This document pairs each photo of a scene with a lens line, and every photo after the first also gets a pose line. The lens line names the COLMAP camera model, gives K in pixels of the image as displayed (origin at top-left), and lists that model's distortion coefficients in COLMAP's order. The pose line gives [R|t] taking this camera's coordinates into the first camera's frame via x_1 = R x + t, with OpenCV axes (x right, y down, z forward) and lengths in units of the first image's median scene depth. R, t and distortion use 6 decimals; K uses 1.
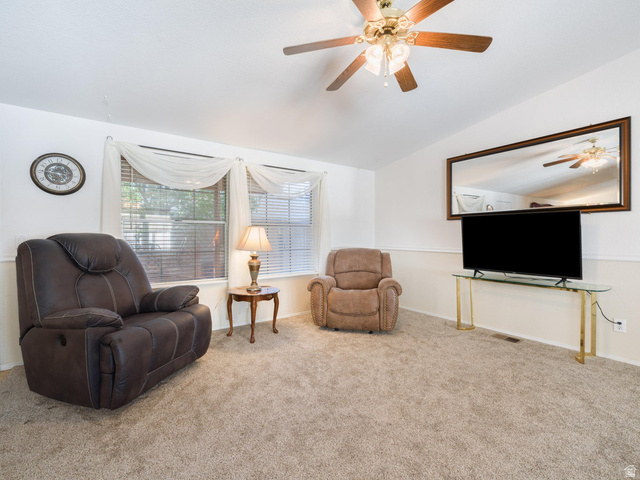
lens RADIAL K [[291.7, 0, 318.6], [0, 291.7, 238.2], [0, 0, 1]] dist [-0.000128, -0.000194]
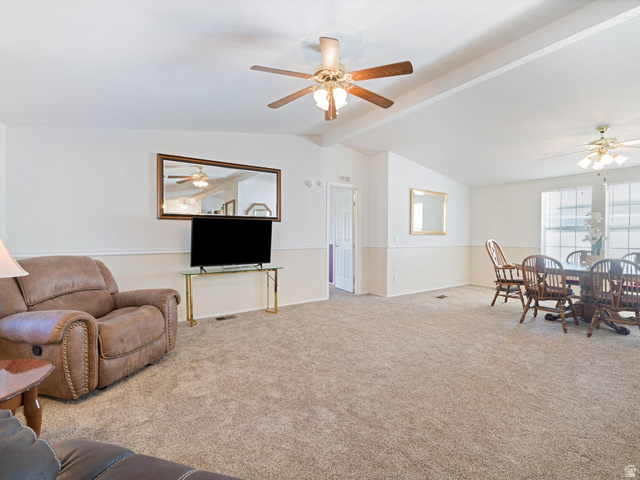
lens RADIAL K [[291.7, 0, 318.6], [0, 291.7, 238.2], [0, 0, 1]] dist [-0.000128, -0.000194]
pose [[0.035746, -0.010913, 0.999301, -0.571672], [0.009945, 0.999895, 0.010564, -0.006144], [-0.999311, 0.009560, 0.035851, 0.548680]]
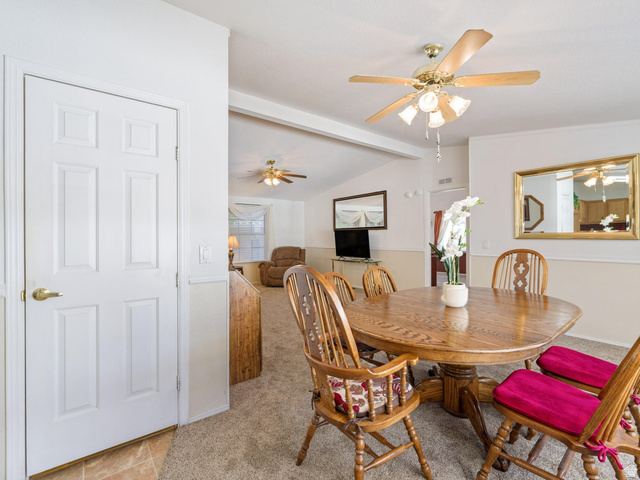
lens RADIAL K [[291.7, 0, 318.6], [0, 291.7, 238.2], [0, 0, 1]] dist [-0.000128, -0.000194]
pose [[0.999641, -0.009321, 0.025121, 0.352296], [0.009317, 0.999957, 0.000251, -0.020859], [-0.025123, -0.000016, 0.999684, -1.087903]]
